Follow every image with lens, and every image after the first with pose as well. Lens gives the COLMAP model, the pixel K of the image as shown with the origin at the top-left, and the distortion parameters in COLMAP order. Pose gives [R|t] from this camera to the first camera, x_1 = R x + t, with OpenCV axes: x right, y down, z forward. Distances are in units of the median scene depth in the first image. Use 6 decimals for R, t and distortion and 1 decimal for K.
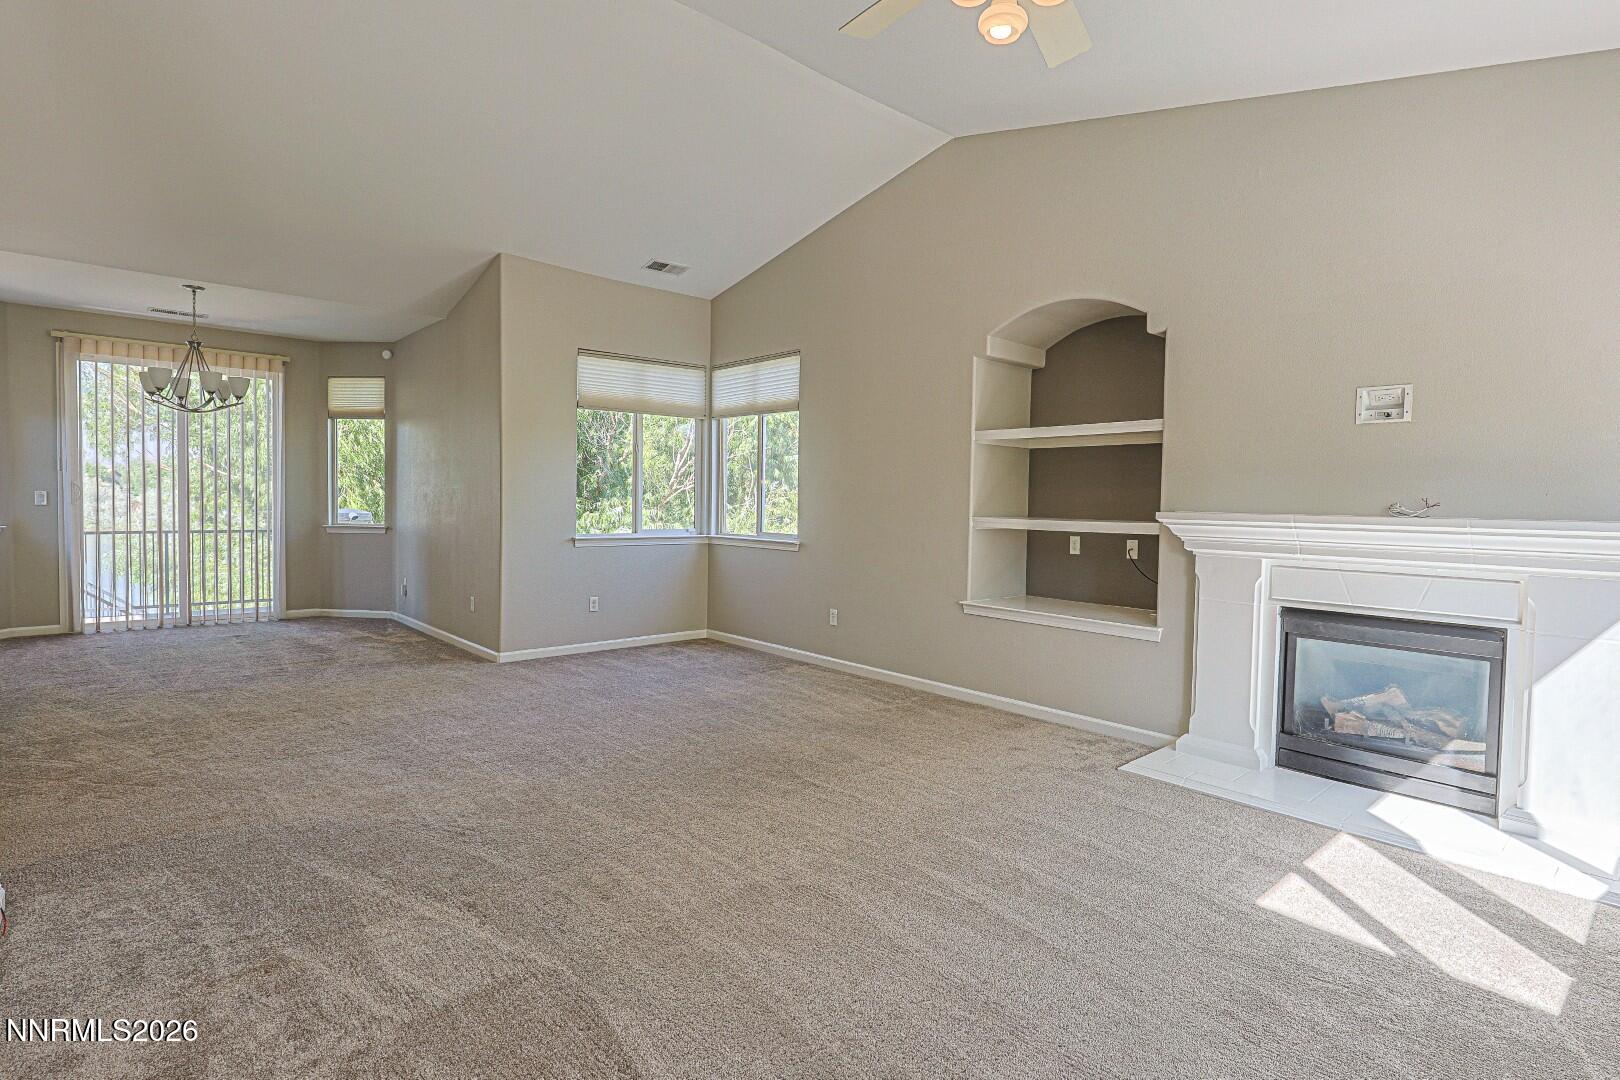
lens RADIAL K [[788.7, 0, 822.3], [0, 788.7, 531.5], [0, 0, 1]] dist [-0.006410, 0.000221]
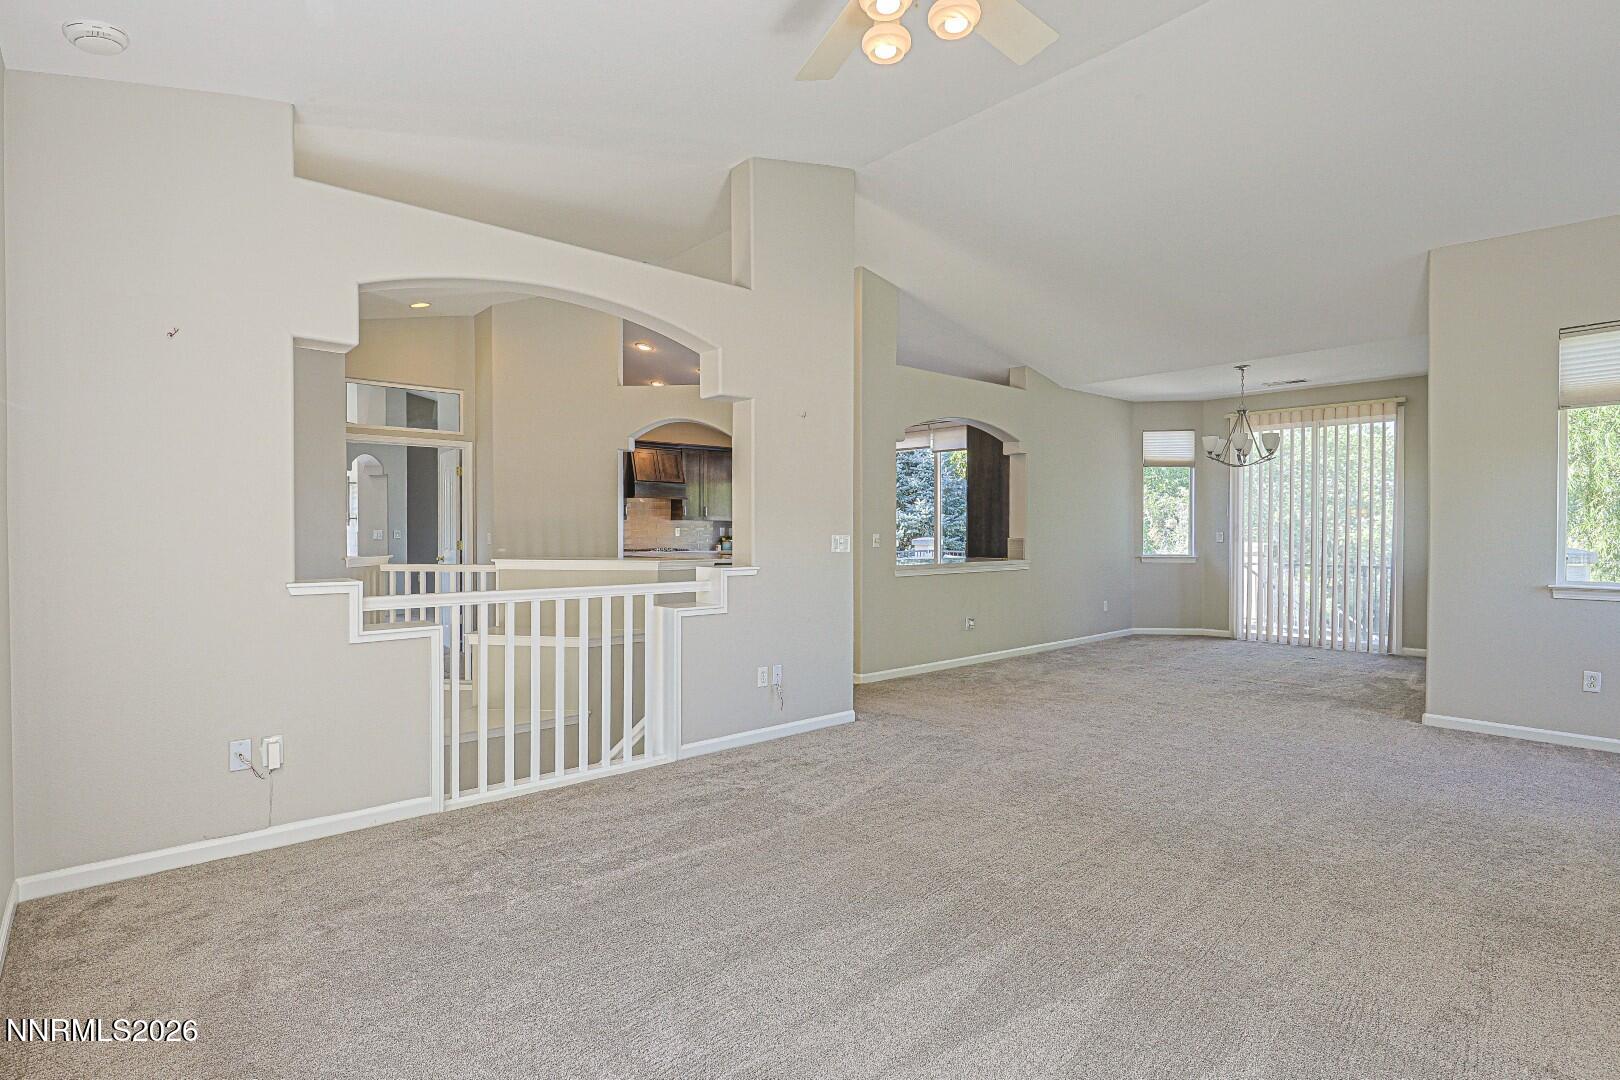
lens RADIAL K [[788.7, 0, 813.6], [0, 788.7, 529.0], [0, 0, 1]] dist [-0.006410, 0.000221]
pose [[-0.002865, -0.014505, -0.999891, 0.419951], [-0.043389, 0.998955, -0.014367, -0.004727], [0.999054, 0.043343, -0.003492, 0.311124]]
